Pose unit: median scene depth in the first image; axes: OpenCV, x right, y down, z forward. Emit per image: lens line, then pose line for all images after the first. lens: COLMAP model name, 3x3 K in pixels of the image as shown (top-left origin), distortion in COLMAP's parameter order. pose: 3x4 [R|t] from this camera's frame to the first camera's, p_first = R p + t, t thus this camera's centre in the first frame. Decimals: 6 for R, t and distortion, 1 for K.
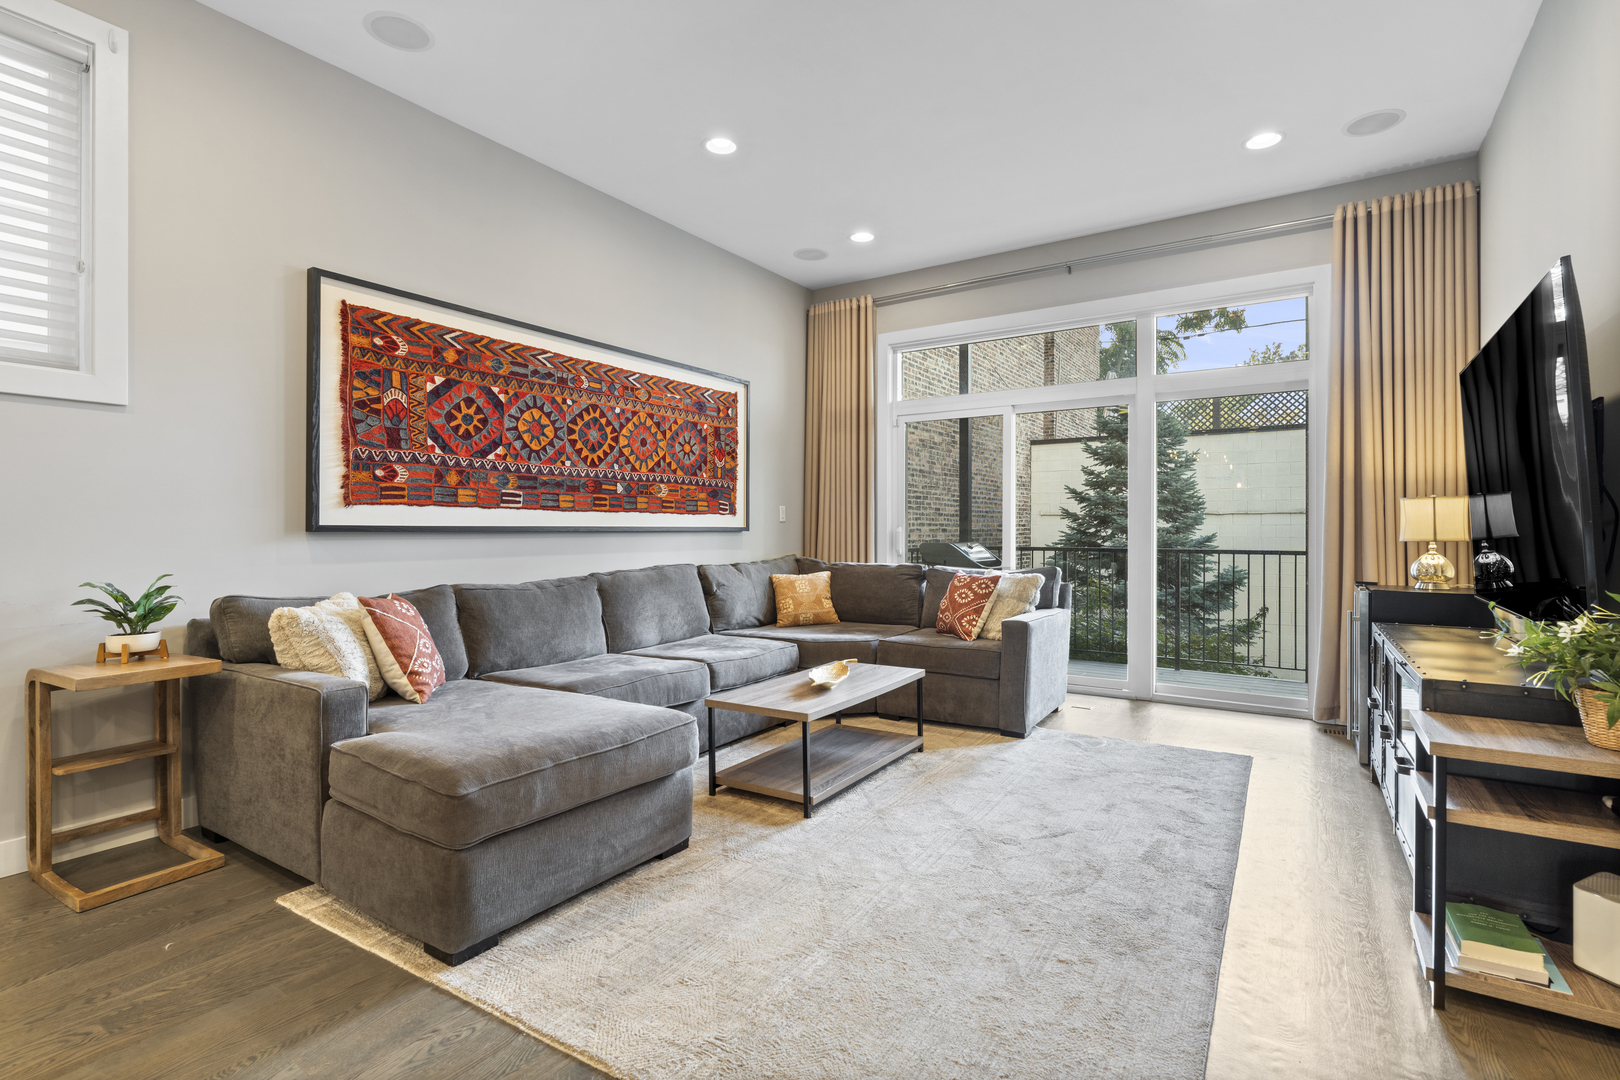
lens RADIAL K [[770.9, 0, 807.9], [0, 770.9, 527.3], [0, 0, 1]] dist [-0.006187, 0.000364]
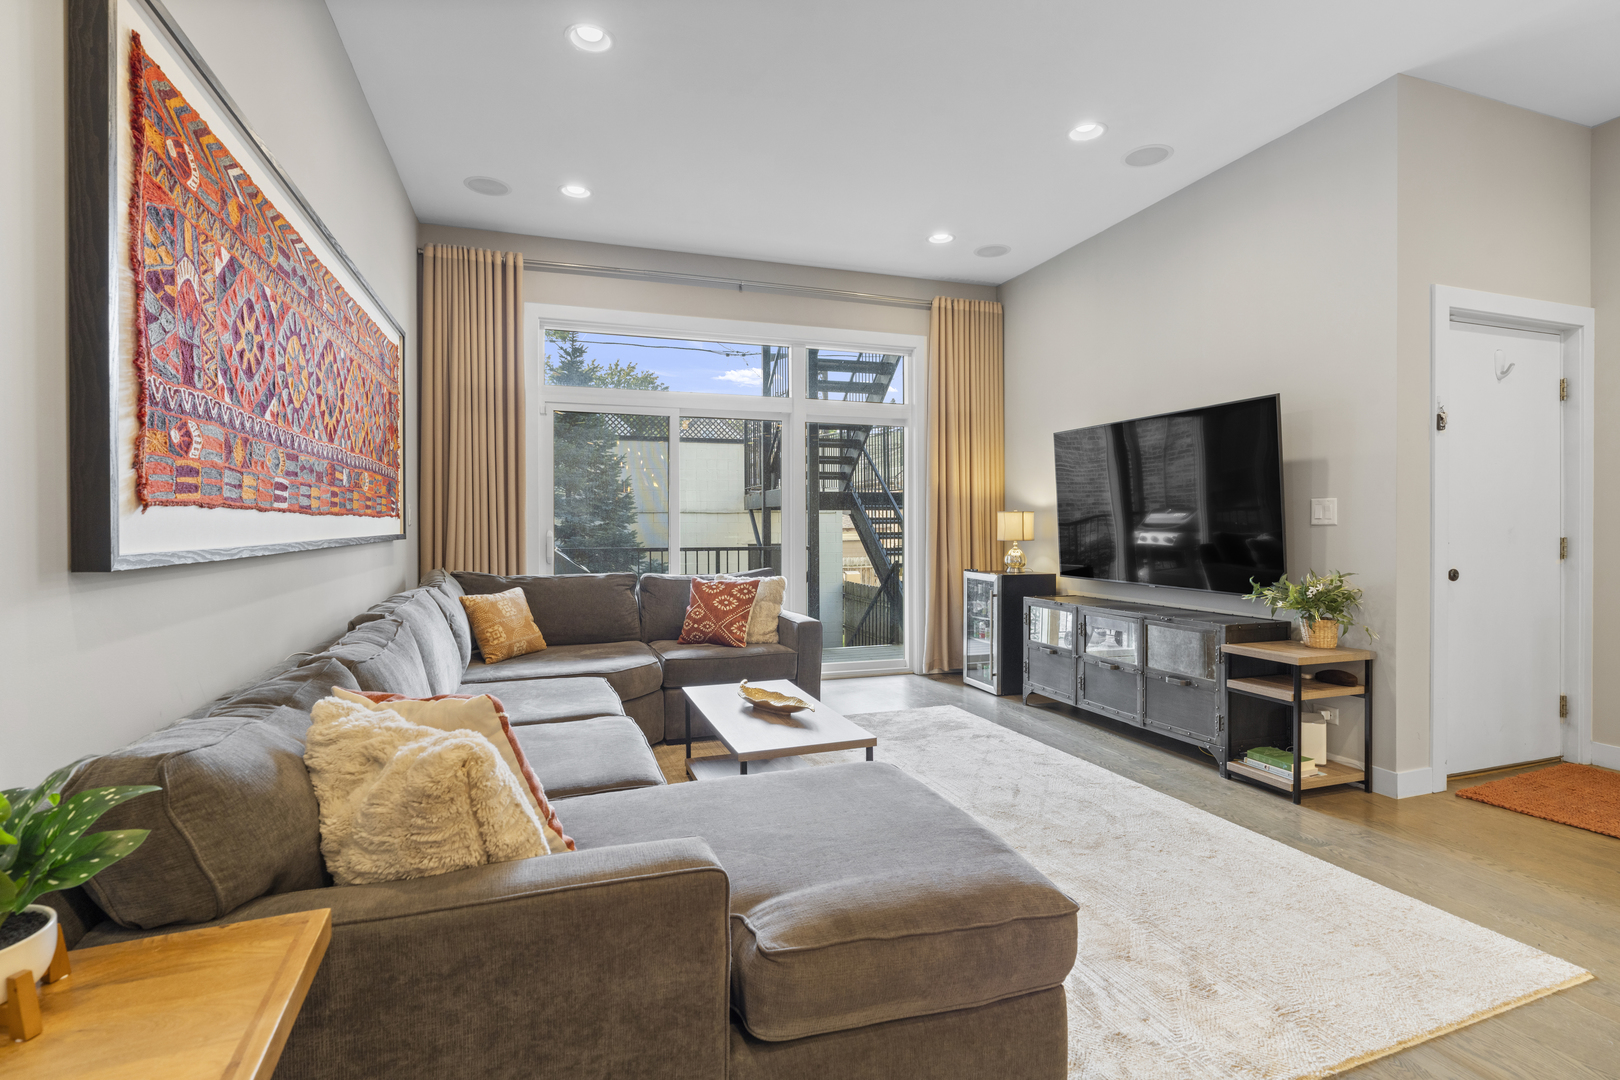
lens RADIAL K [[770.9, 0, 807.0], [0, 770.9, 532.7], [0, 0, 1]] dist [-0.006187, 0.000364]
pose [[0.614477, -0.010686, 0.788863, -0.540765], [-0.001827, 0.999886, 0.014968, -0.016509], [-0.788933, -0.010639, 0.614387, 0.330955]]
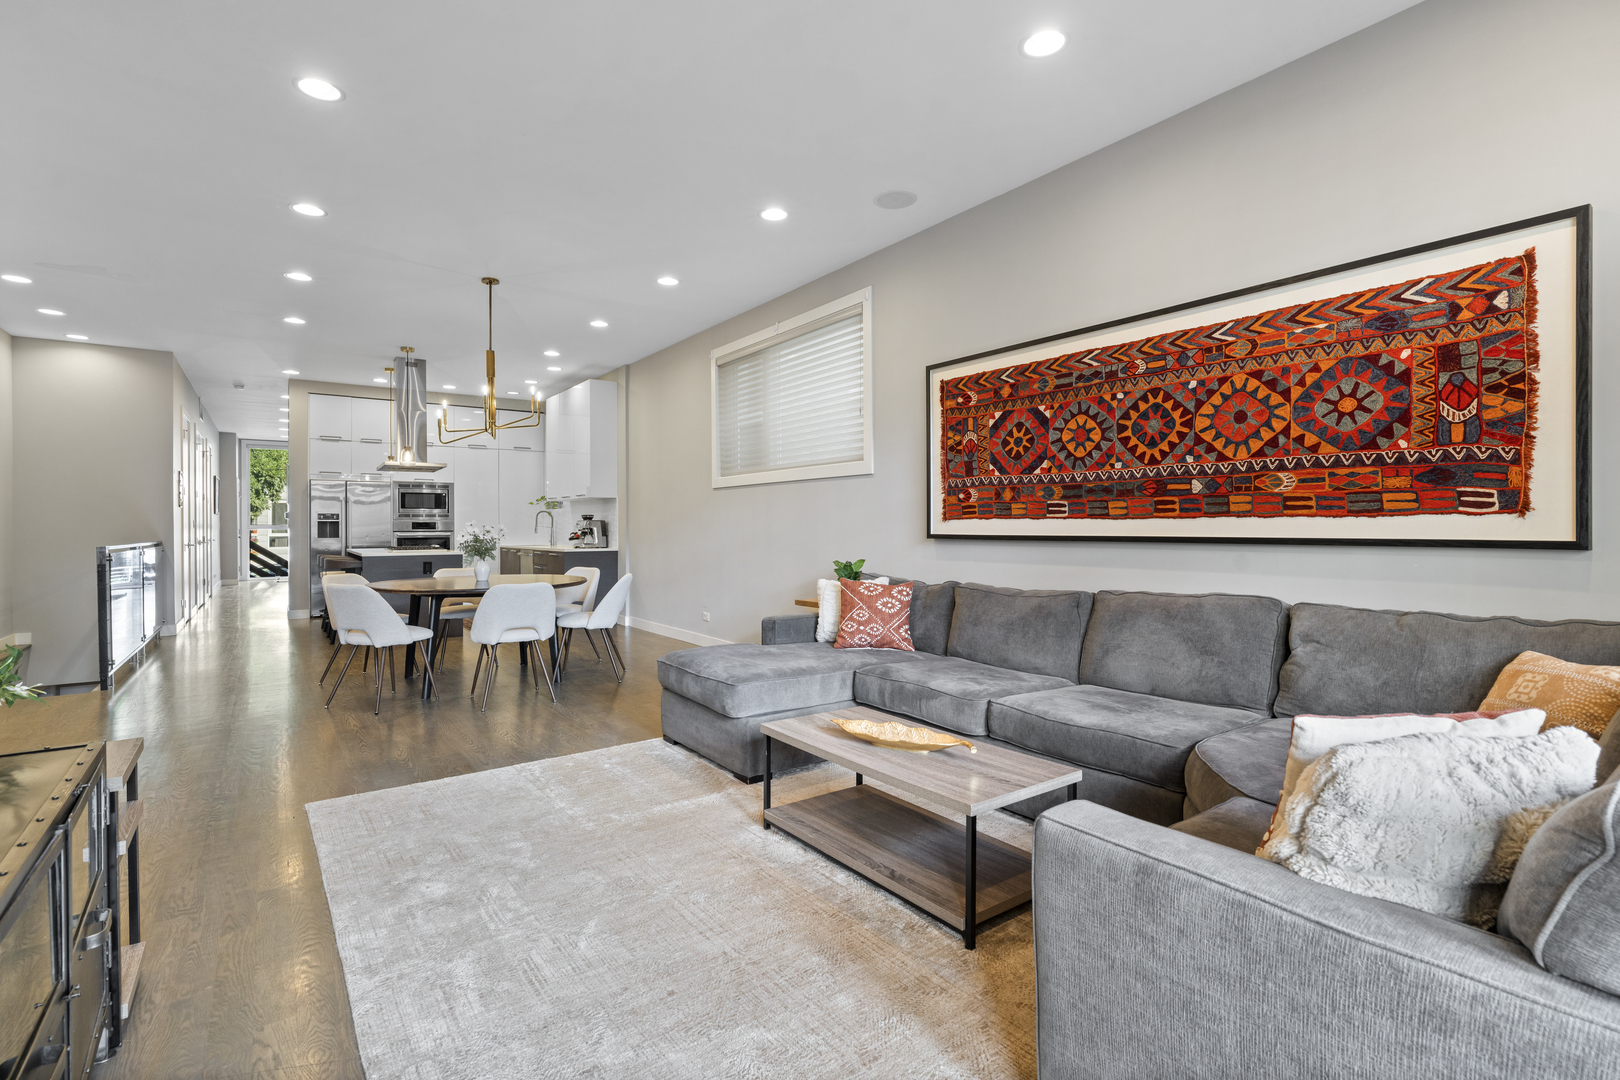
lens RADIAL K [[751.5, 0, 799.0], [0, 751.5, 521.3], [0, 0, 1]] dist [-0.008036, 0.002905]
pose [[-0.366136, -0.003826, -0.930553, 0.620087], [0.007013, 0.999952, -0.006871, -0.014774], [0.930535, -0.009041, -0.366092, 0.959875]]
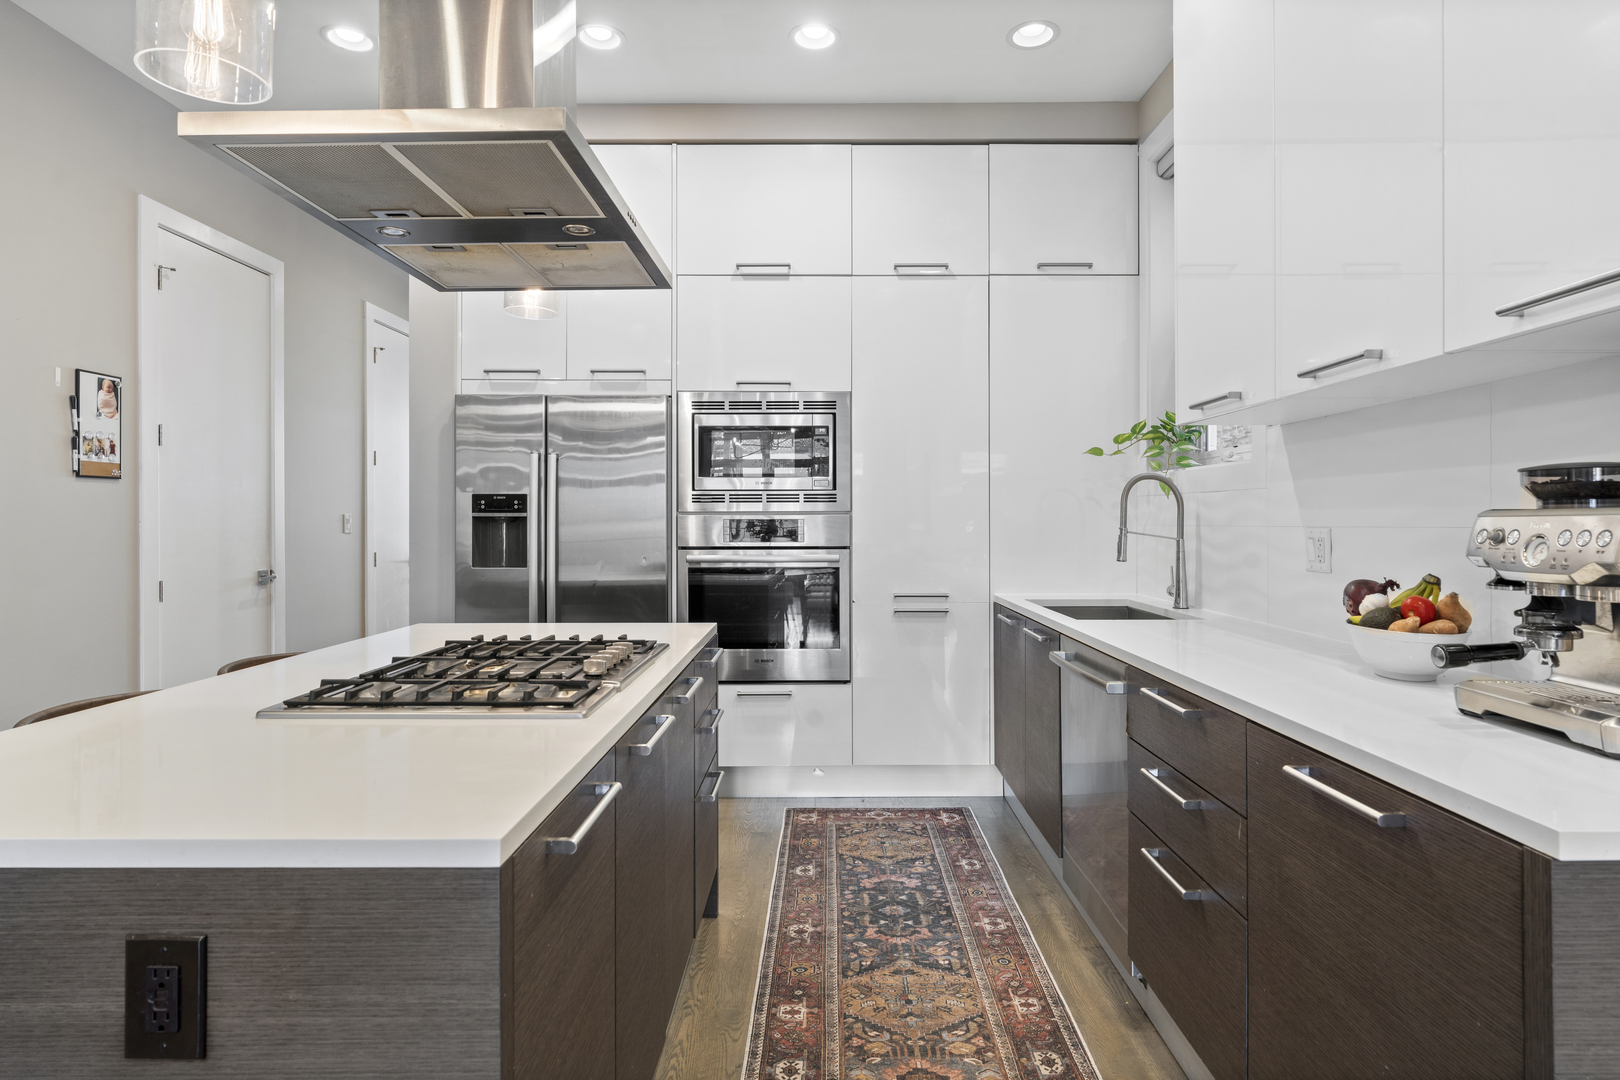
lens RADIAL K [[891.7, 0, 822.8], [0, 891.7, 515.9], [0, 0, 1]] dist [0.007166, -0.002258]
pose [[-0.832640, -0.002656, -0.553808, -0.765760], [0.003062, 0.999951, -0.009400, -0.032070], [0.553806, -0.009523, -0.832591, -0.288706]]
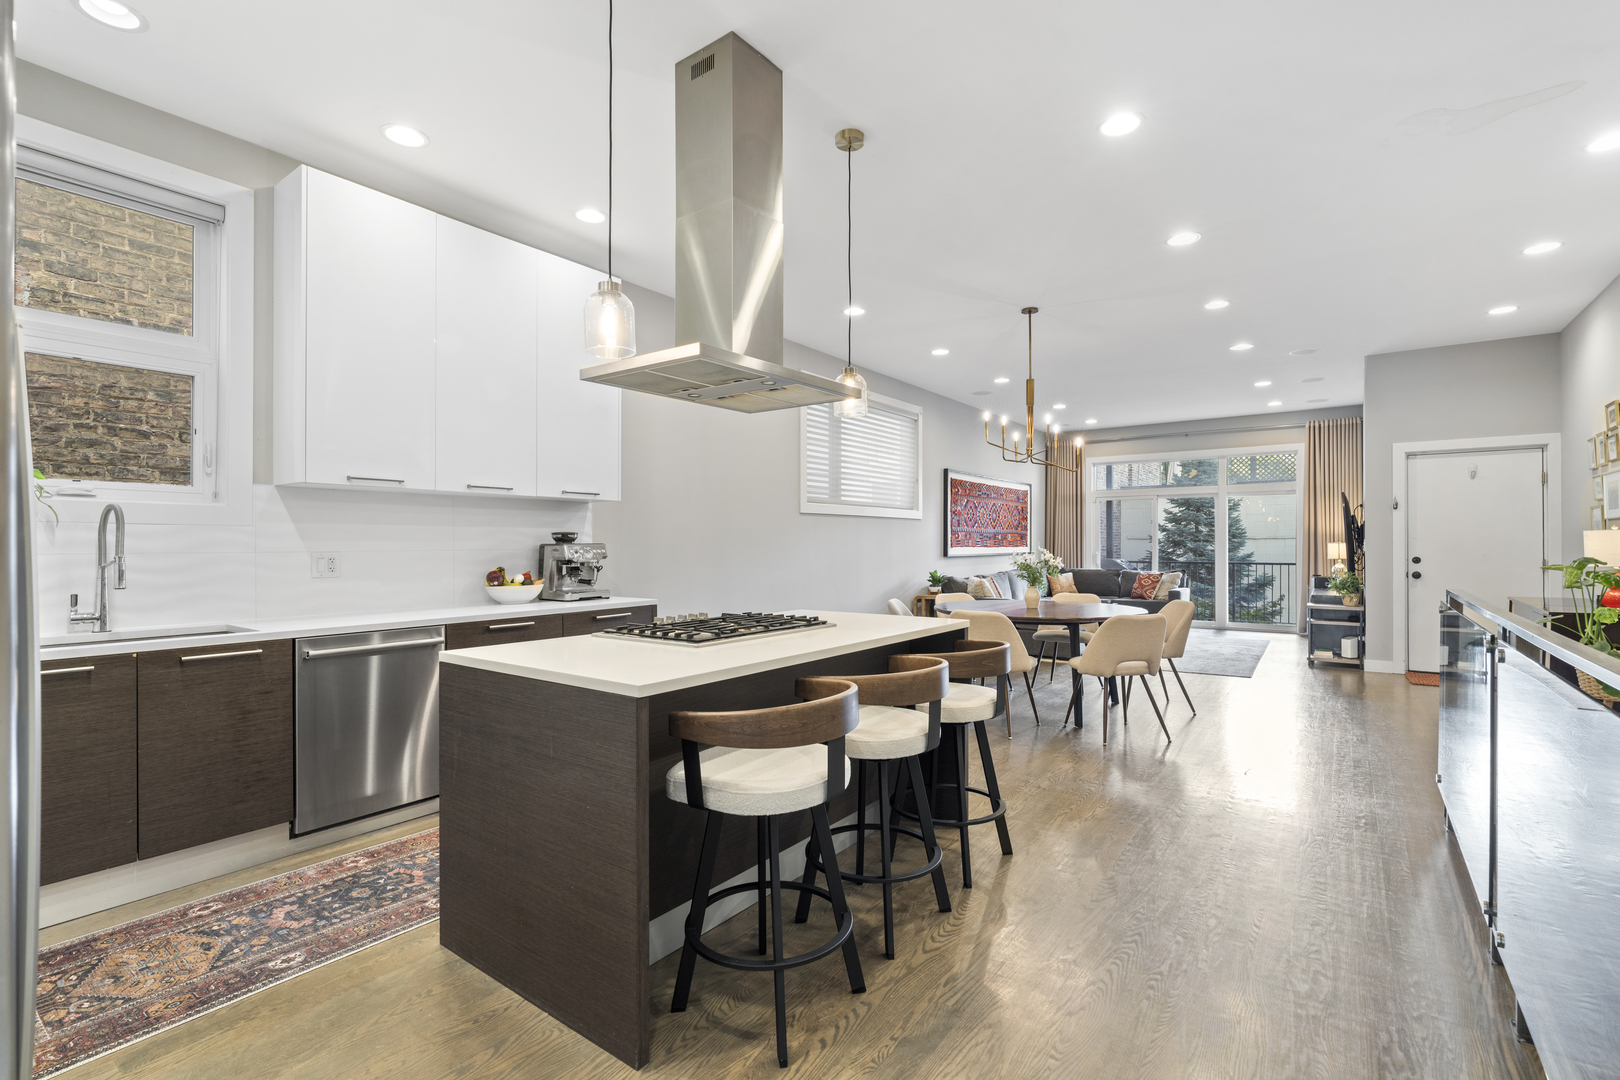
lens RADIAL K [[751.5, 0, 808.1], [0, 751.5, 539.8], [0, 0, 1]] dist [-0.008036, 0.002905]
pose [[0.998980, -0.003159, -0.045048, -0.773529], [0.003019, 0.999990, -0.003179, -0.038656], [0.045057, 0.003040, 0.998980, -1.424799]]
